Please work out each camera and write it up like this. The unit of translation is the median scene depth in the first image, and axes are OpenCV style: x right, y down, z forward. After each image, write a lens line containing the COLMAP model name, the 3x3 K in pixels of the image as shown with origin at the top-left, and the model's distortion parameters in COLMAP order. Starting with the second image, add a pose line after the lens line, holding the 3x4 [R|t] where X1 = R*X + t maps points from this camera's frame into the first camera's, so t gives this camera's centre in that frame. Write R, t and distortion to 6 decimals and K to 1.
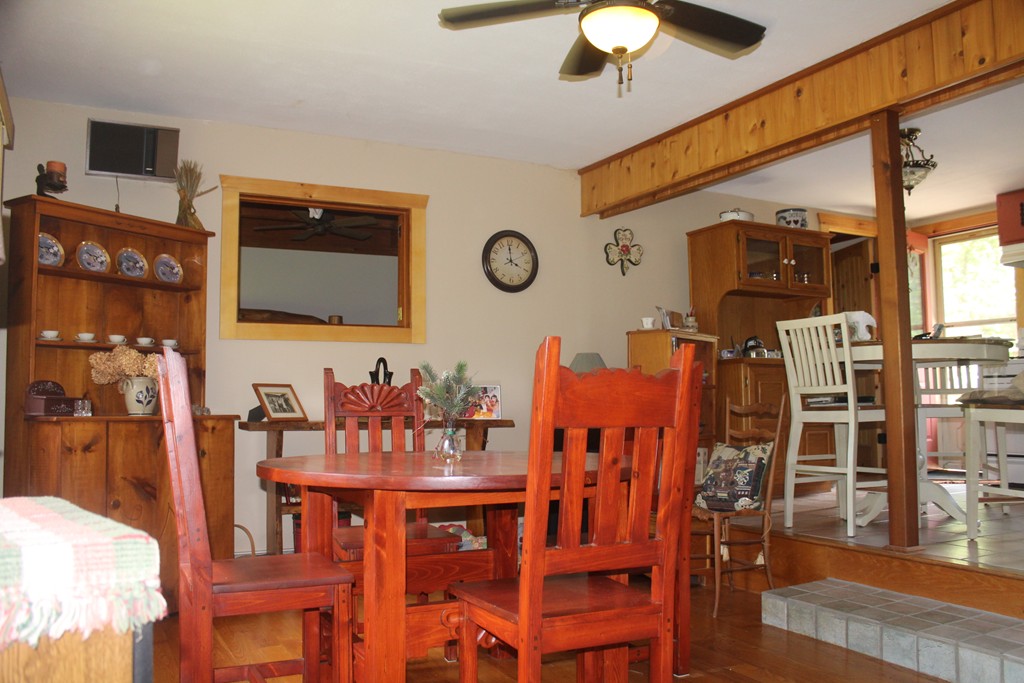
lens RADIAL K [[831.4, 0, 500.5], [0, 831.4, 344.9], [0, 0, 1]] dist [-0.159384, 0.111136]
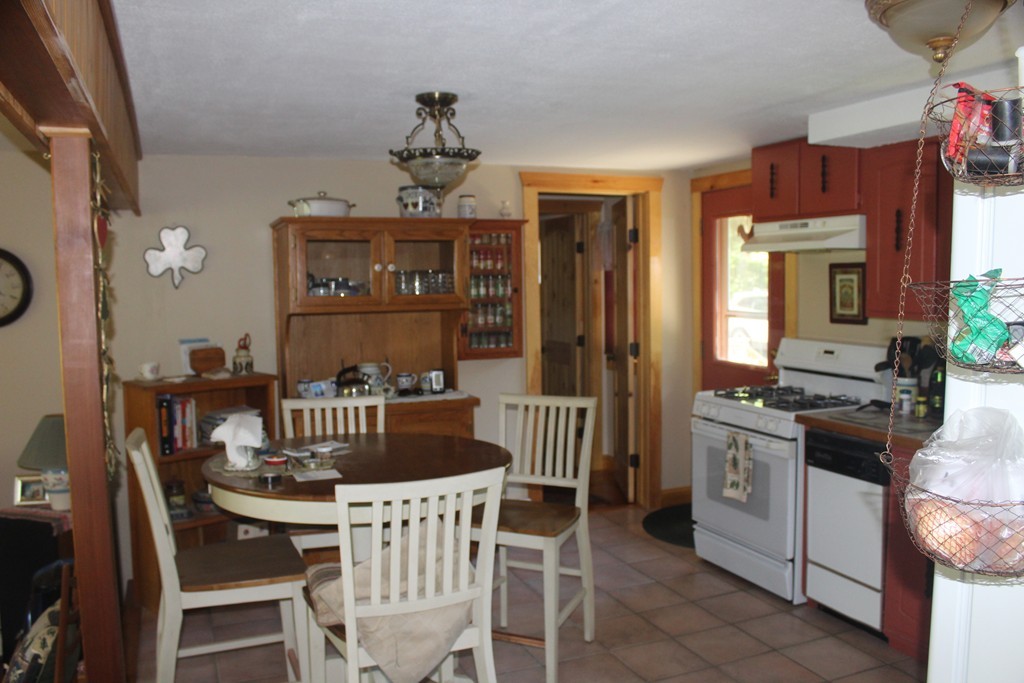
lens RADIAL K [[831.4, 0, 500.5], [0, 831.4, 344.9], [0, 0, 1]] dist [-0.159384, 0.111136]
pose [[0.997075, -0.005214, -0.076255, 0.491593], [0.016321, 0.989183, 0.145778, -0.133893], [0.074670, -0.146596, 0.986374, 0.274928]]
